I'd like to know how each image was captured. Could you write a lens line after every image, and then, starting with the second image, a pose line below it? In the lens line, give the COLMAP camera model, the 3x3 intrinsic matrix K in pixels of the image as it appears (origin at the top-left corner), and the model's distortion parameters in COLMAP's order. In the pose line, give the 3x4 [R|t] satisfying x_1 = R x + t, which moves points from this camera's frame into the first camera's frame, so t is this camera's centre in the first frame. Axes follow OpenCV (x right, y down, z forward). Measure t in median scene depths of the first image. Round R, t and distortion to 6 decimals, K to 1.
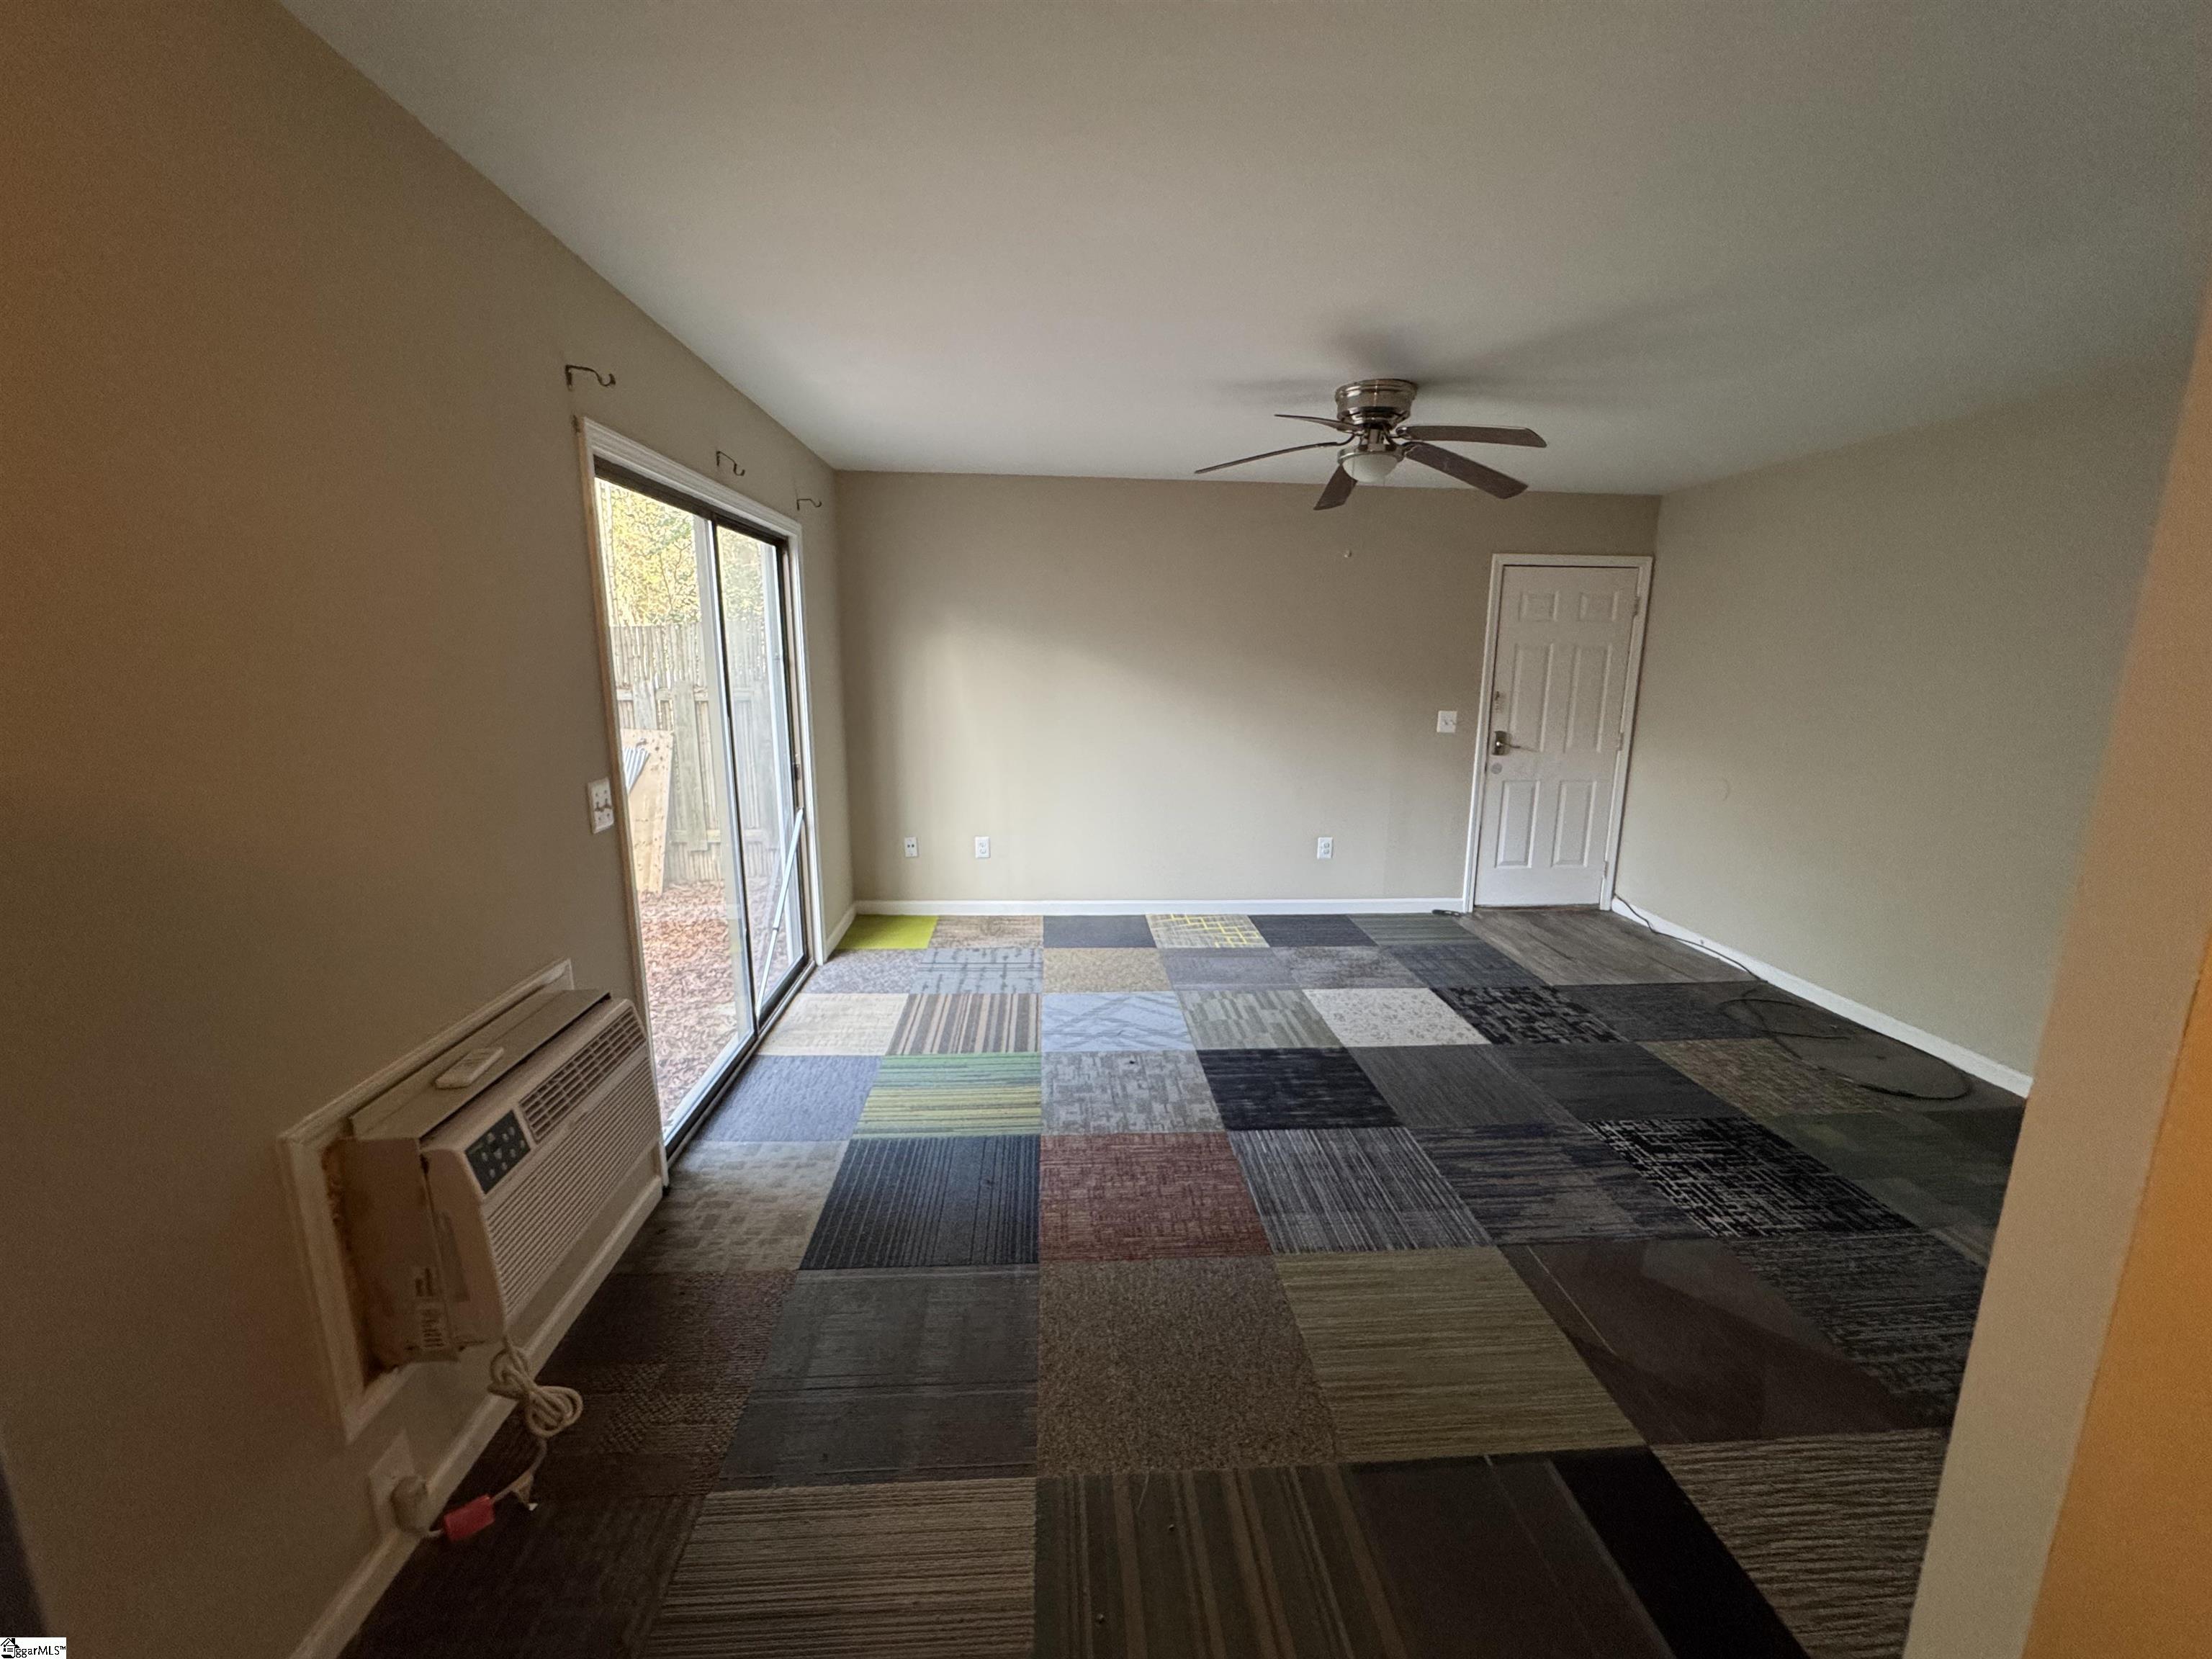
lens RADIAL K [[882.4, 0, 1105.3], [0, 882.4, 828.9], [0, 0, 1]] dist [-0.004130, 0.000524]
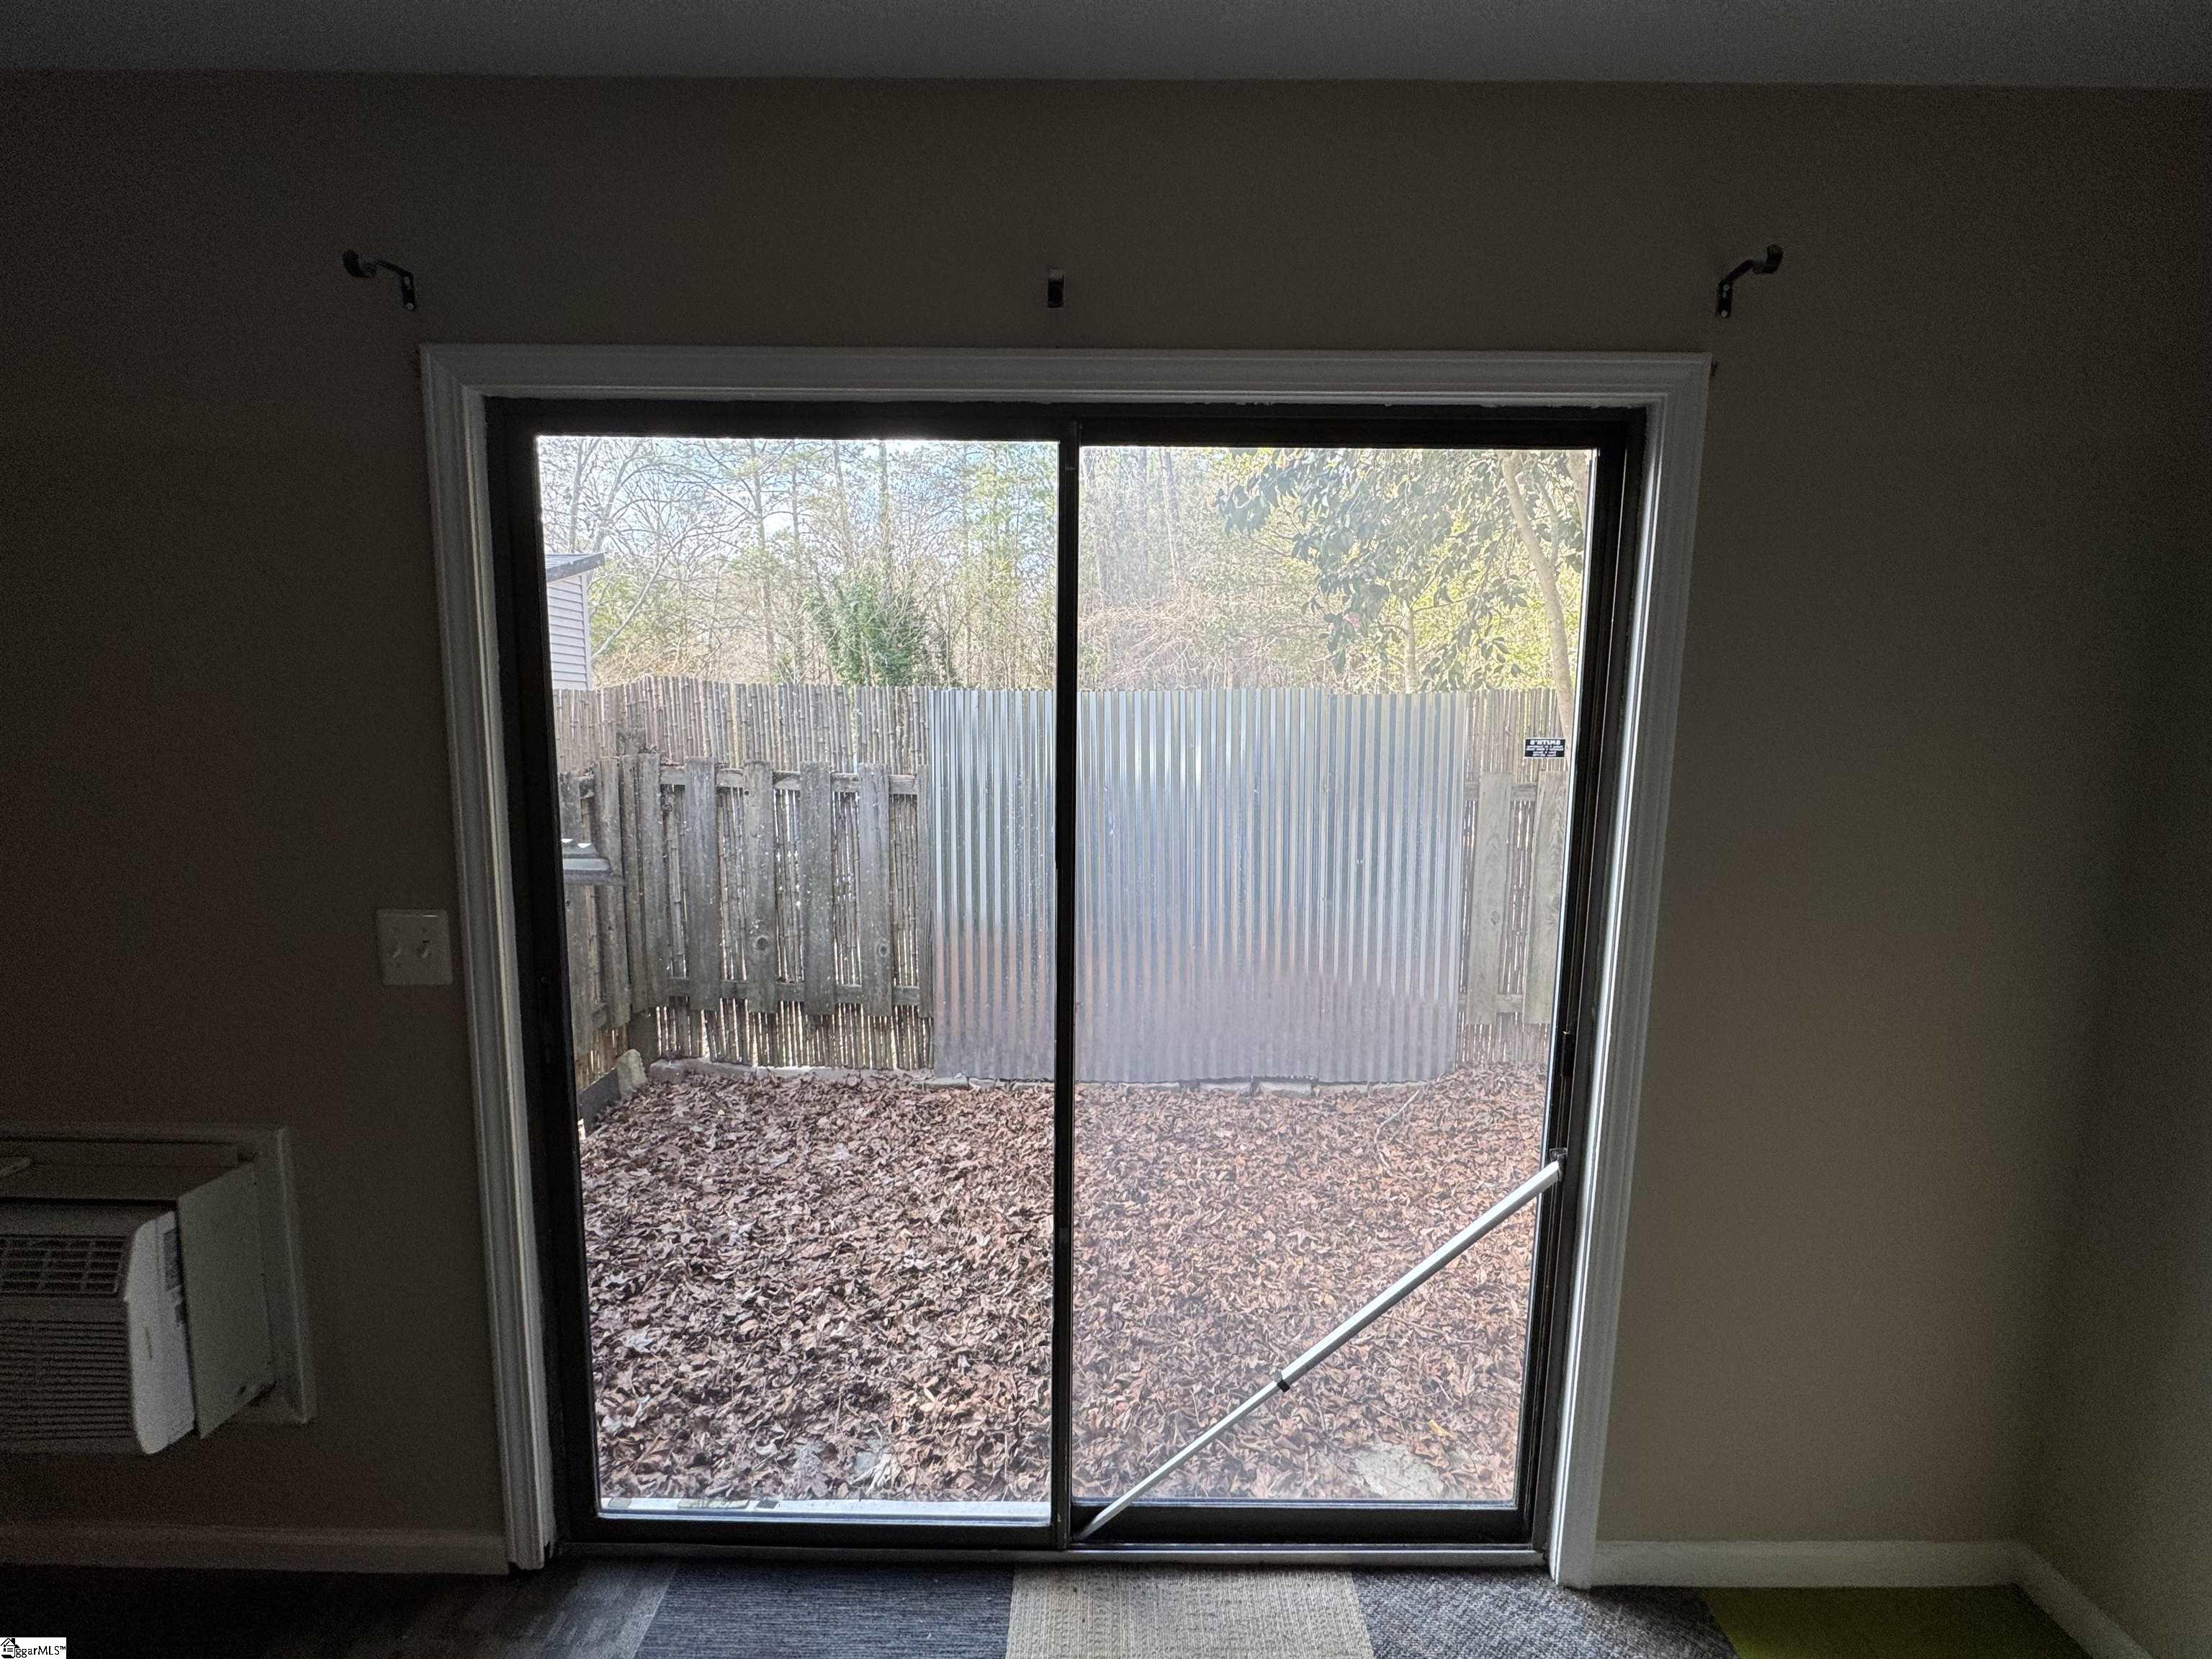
lens RADIAL K [[882.4, 0, 1108.4], [0, 882.4, 827.1], [0, 0, 1]] dist [-0.004130, 0.000524]
pose [[-0.066209, 0.112055, -0.991494, 0.023459], [-0.209742, 0.969910, 0.123622, -0.231729], [0.975513, 0.216142, -0.040714, 1.149435]]
